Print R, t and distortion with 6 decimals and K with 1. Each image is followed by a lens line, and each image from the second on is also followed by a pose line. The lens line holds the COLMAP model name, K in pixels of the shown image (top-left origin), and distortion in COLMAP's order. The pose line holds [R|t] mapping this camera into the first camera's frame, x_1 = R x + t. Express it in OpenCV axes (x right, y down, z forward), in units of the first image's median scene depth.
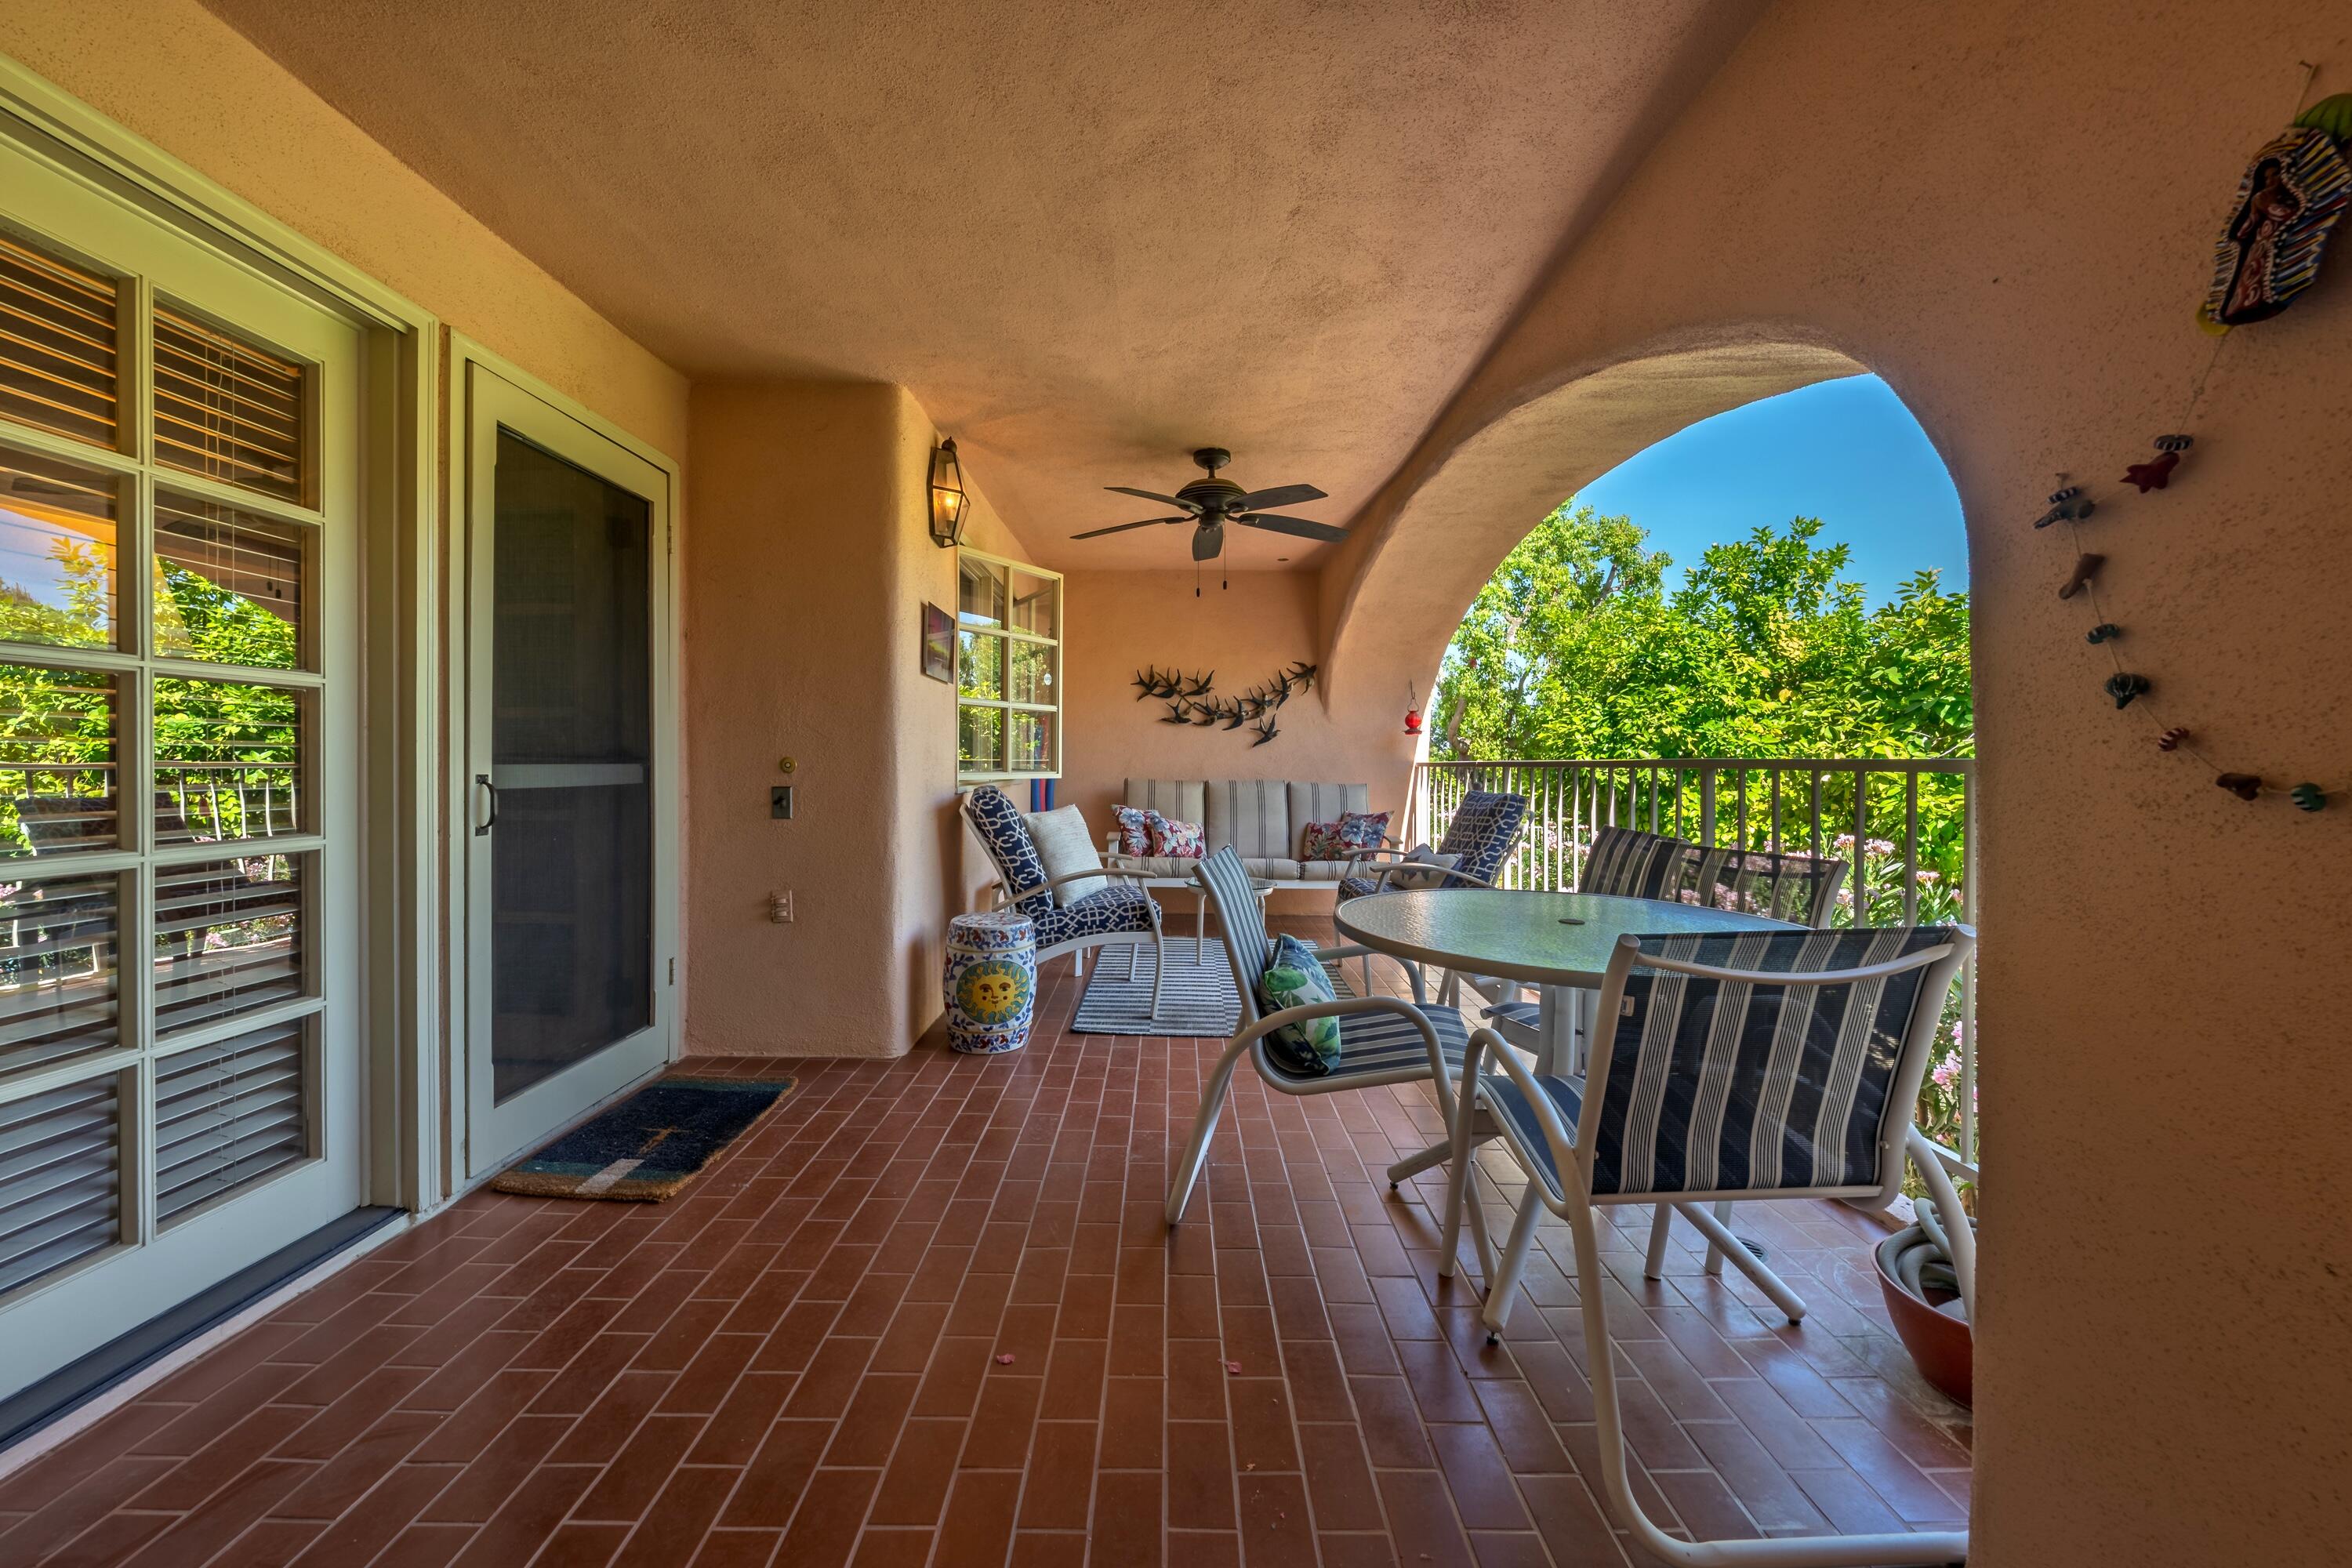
lens RADIAL K [[875.3, 0, 1170.8], [0, 875.3, 769.9], [0, 0, 1]] dist [0.002888, -0.000076]
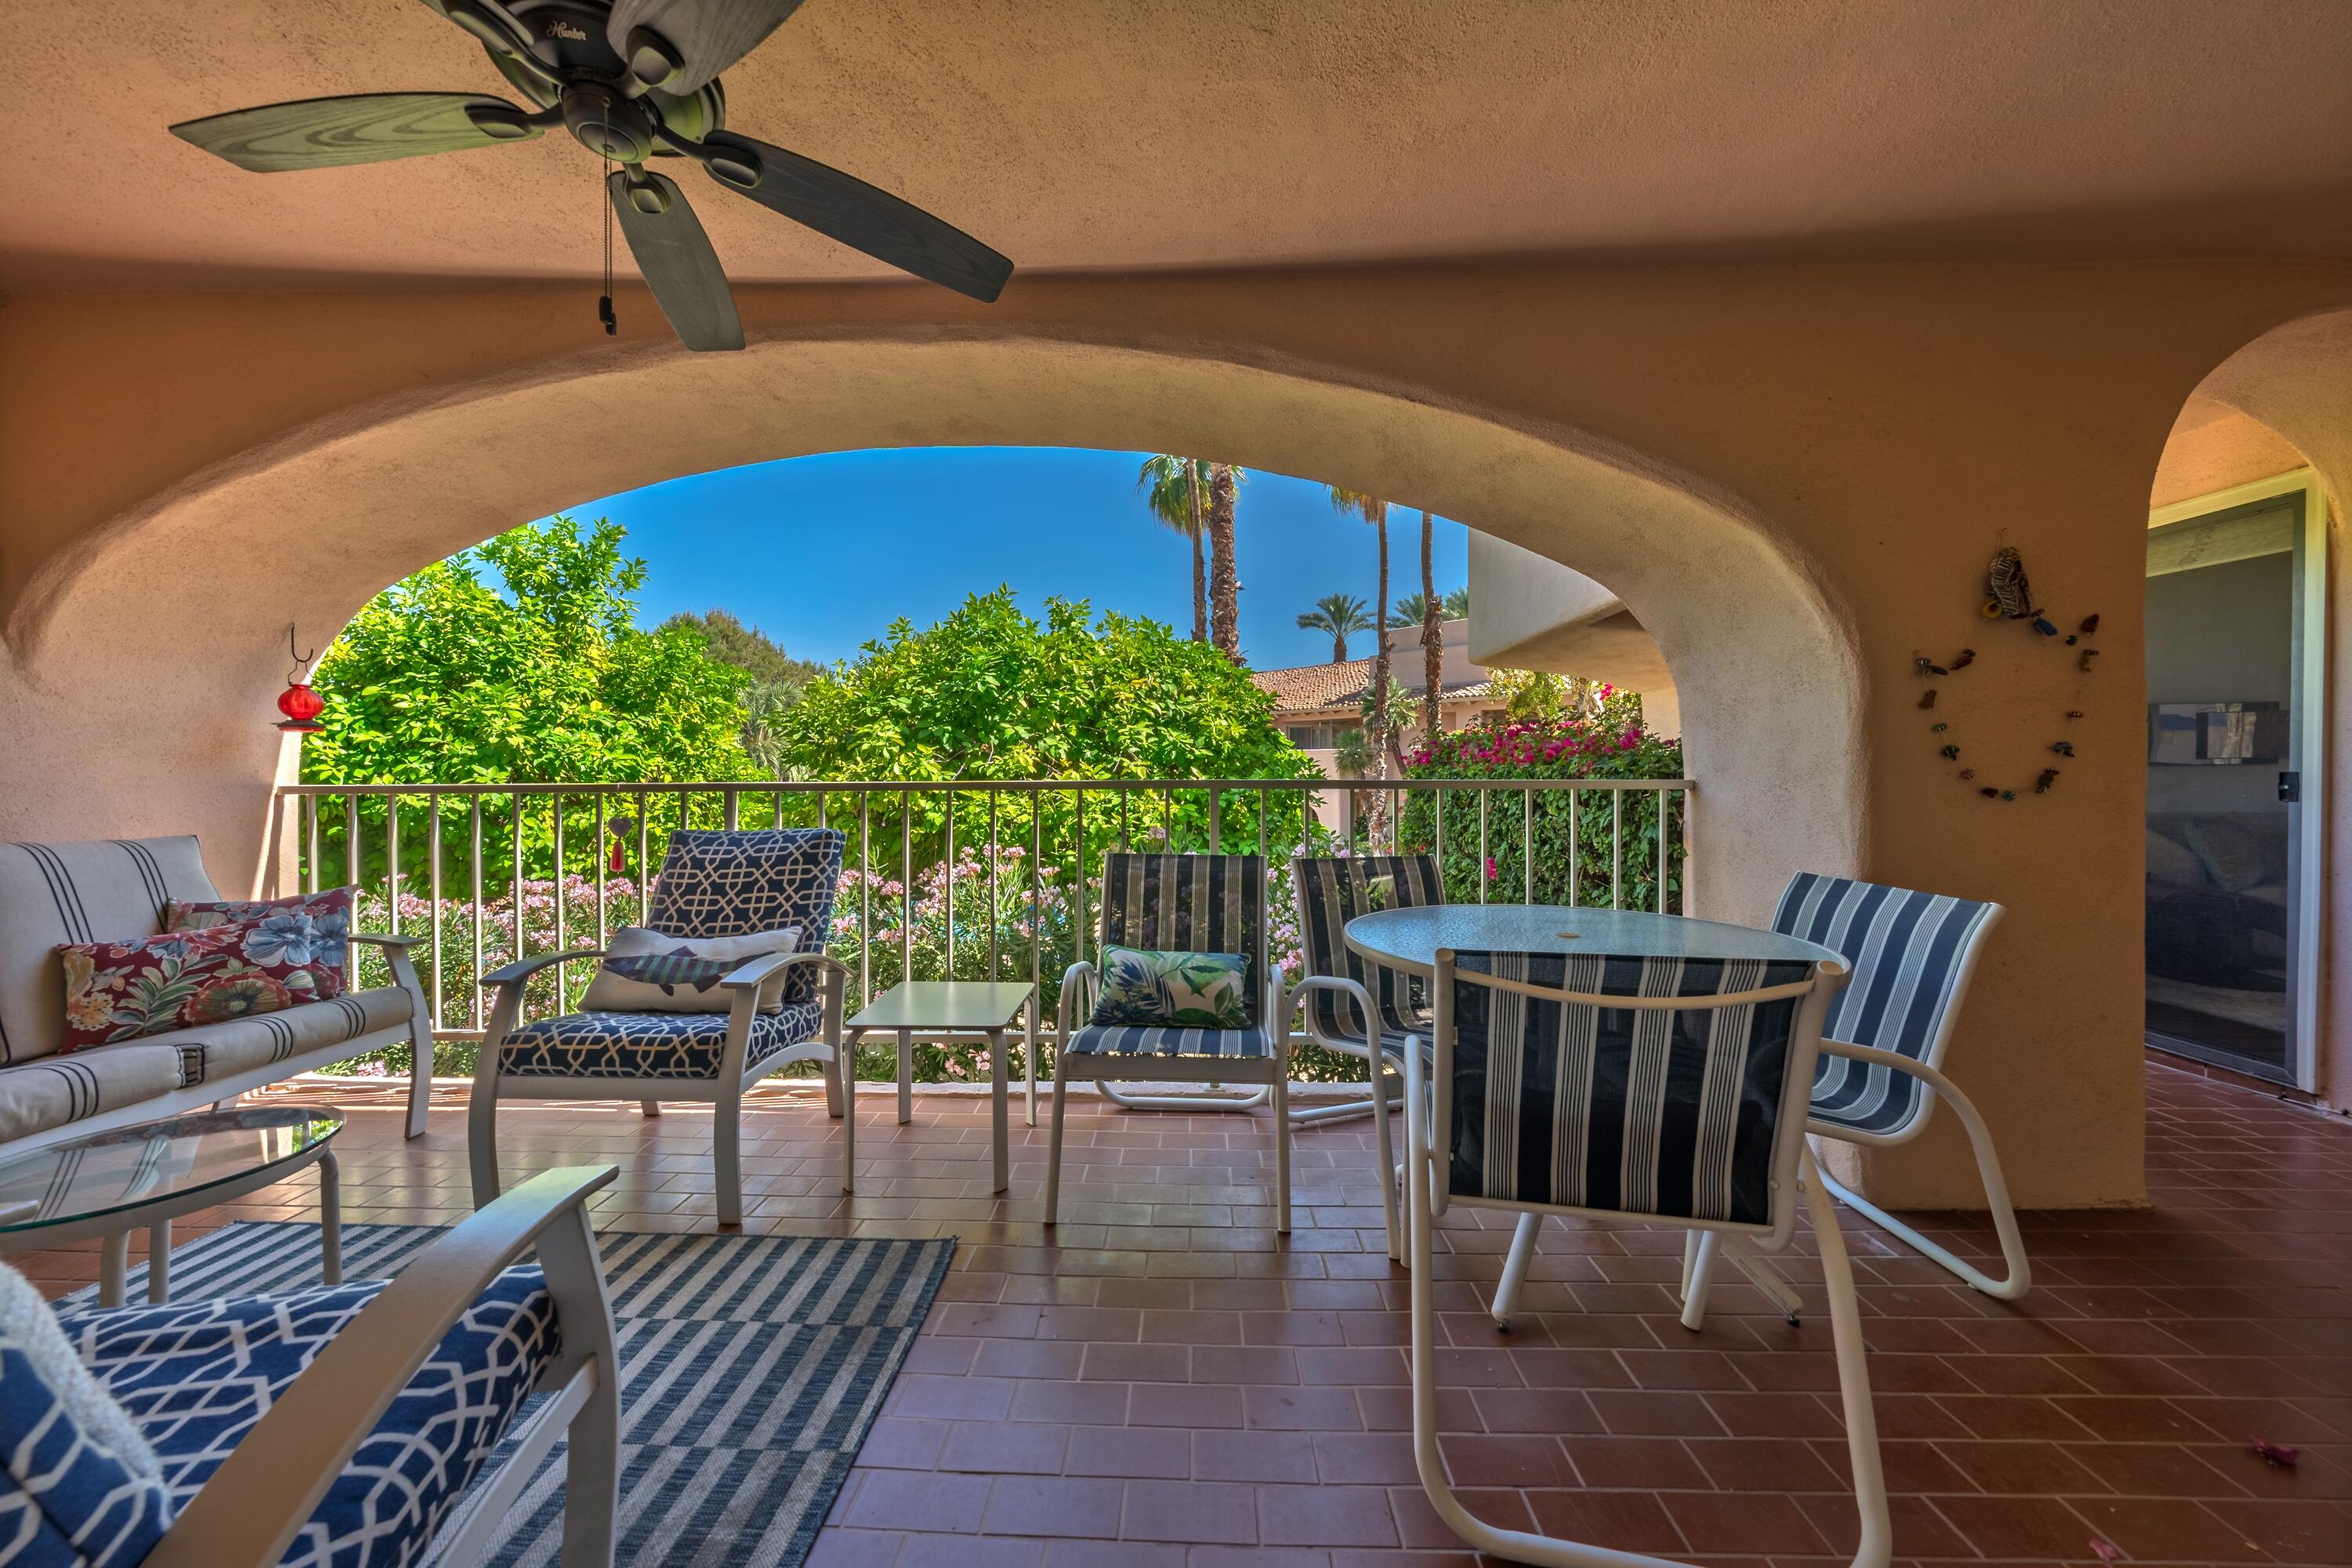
lens RADIAL K [[812.6, 0, 1171.7], [0, 812.6, 784.2], [0, 0, 1]] dist [0.001351, 0.000146]
pose [[0.027092, -0.011909, 0.999562, -0.188480], [0.011924, 0.999862, 0.011589, -0.009503], [-0.999562, 0.011604, 0.027230, 0.501850]]
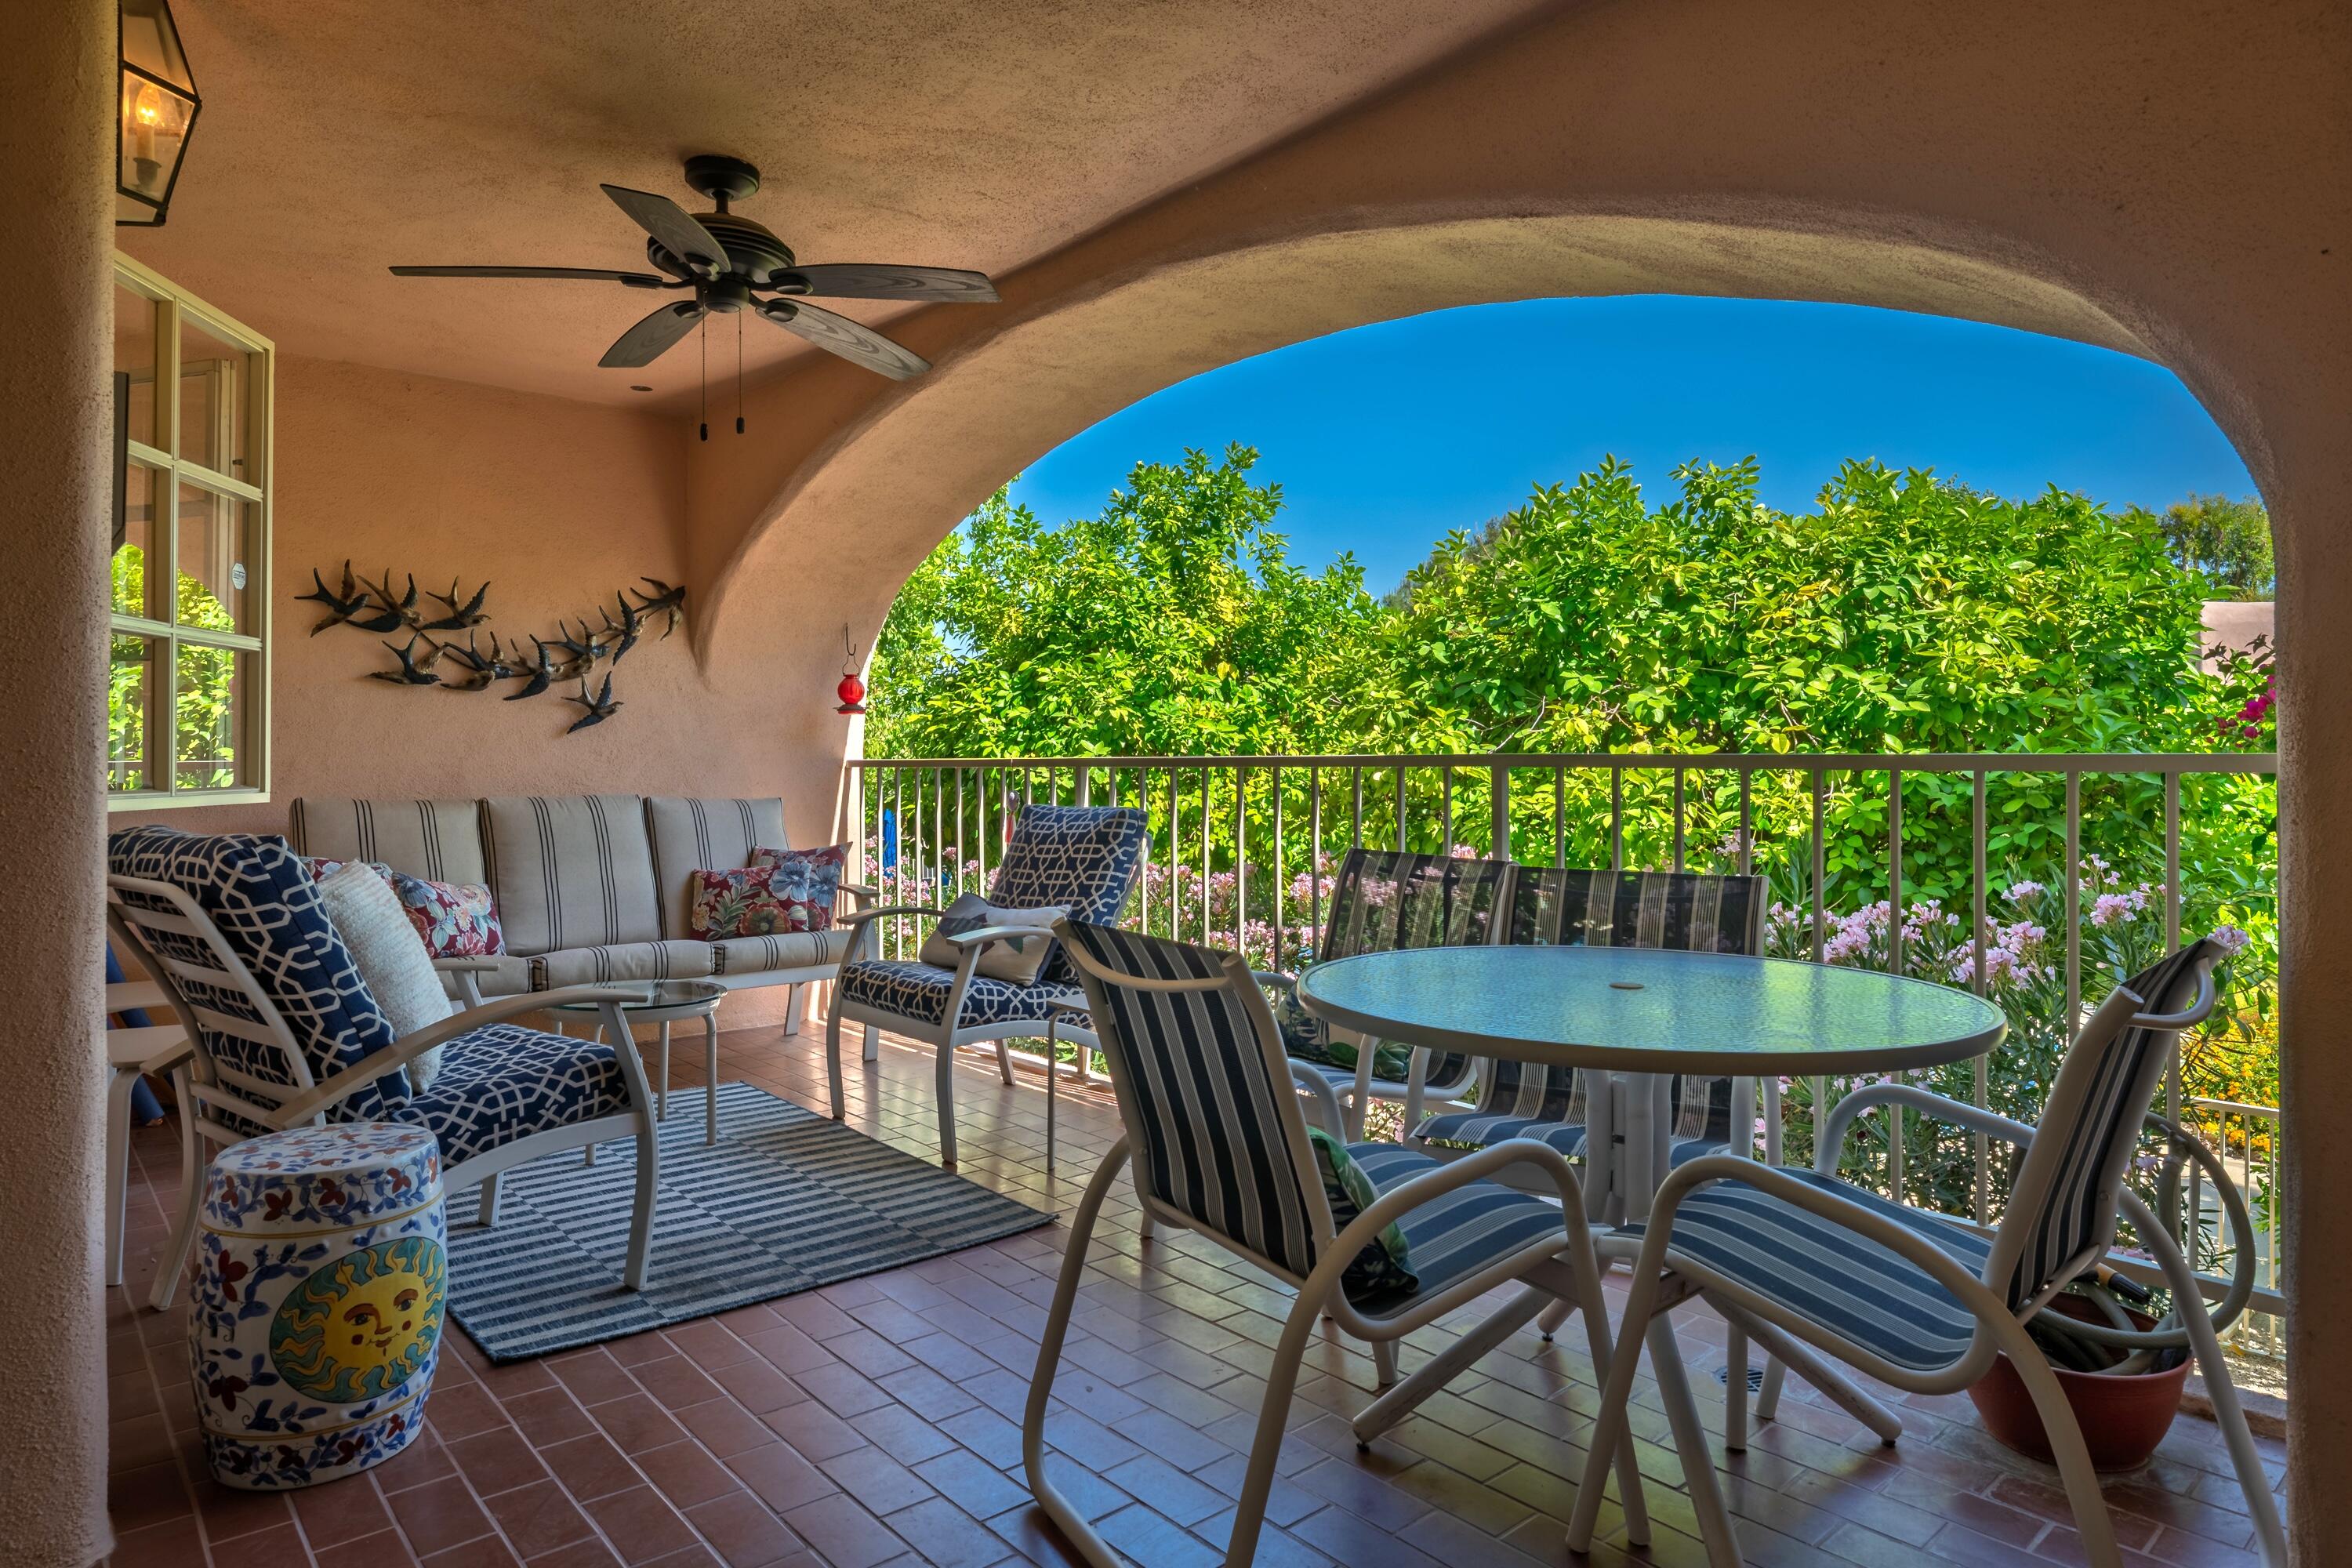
lens RADIAL K [[1395.0, 0, 1178.4], [0, 1395.0, 761.2], [0, 0, 1]] dist [0.003555, 0.001769]
pose [[0.751484, -0.008099, 0.659702, -0.195301], [0.012189, 0.999924, -0.001609, -0.003873], [-0.659639, 0.009251, 0.751525, 0.134270]]
